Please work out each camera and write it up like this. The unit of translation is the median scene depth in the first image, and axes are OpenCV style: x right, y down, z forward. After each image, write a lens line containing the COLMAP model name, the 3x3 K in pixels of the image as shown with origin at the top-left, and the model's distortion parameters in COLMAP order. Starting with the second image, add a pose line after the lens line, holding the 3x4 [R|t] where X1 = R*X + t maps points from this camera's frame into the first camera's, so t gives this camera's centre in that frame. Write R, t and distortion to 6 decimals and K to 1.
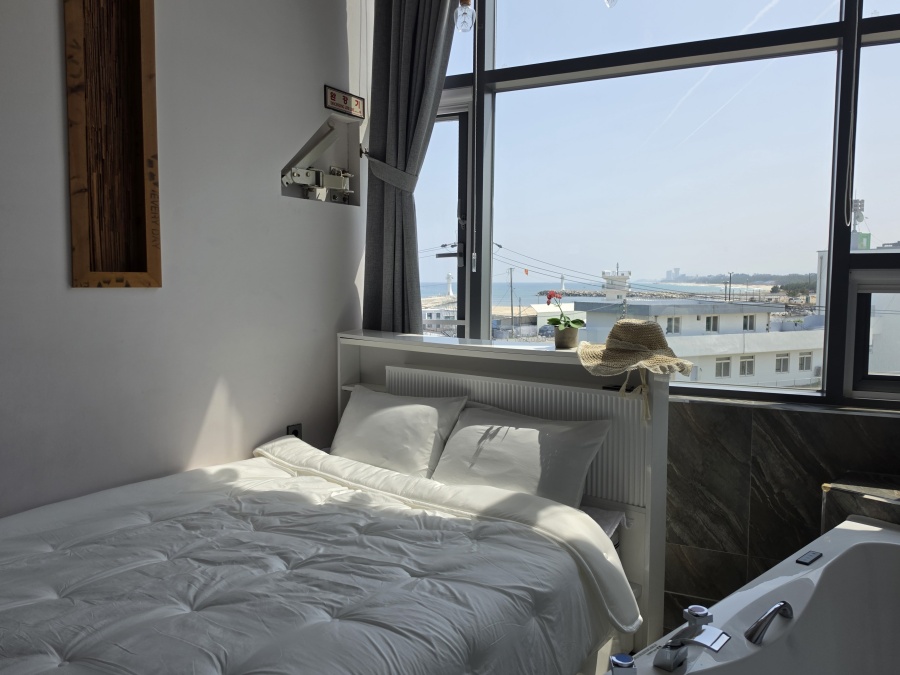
lens RADIAL K [[707.4, 0, 447.7], [0, 707.4, 314.8], [0, 0, 1]] dist [0.112476, -0.175460]
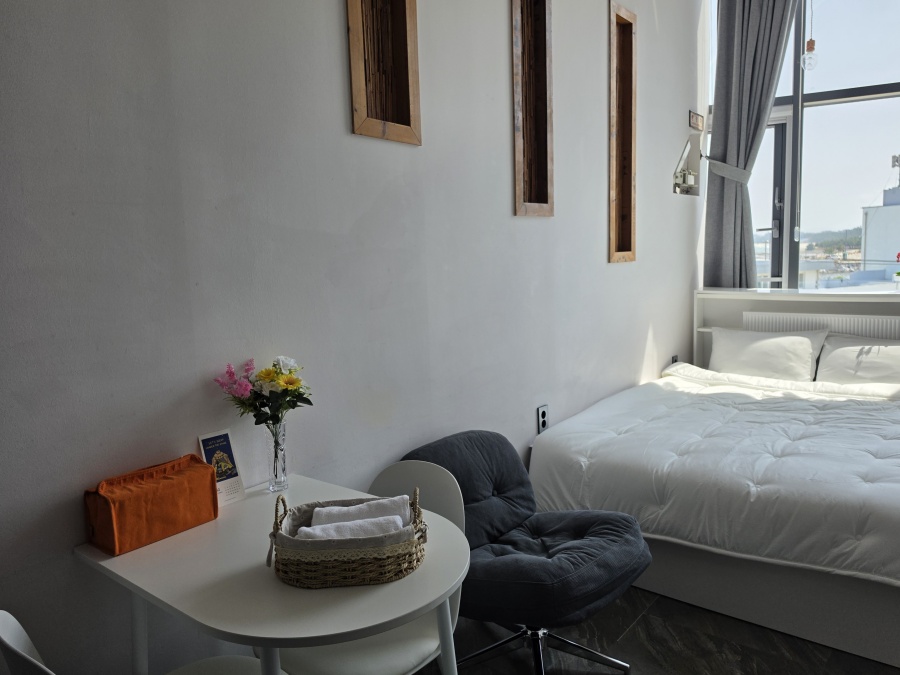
lens RADIAL K [[707.4, 0, 447.7], [0, 707.4, 314.8], [0, 0, 1]] dist [0.112476, -0.175460]
pose [[0.998978, -0.034993, -0.028621, -0.595346], [0.036136, 0.998529, 0.040428, 0.000402], [0.027165, -0.041421, 0.998772, -0.400354]]
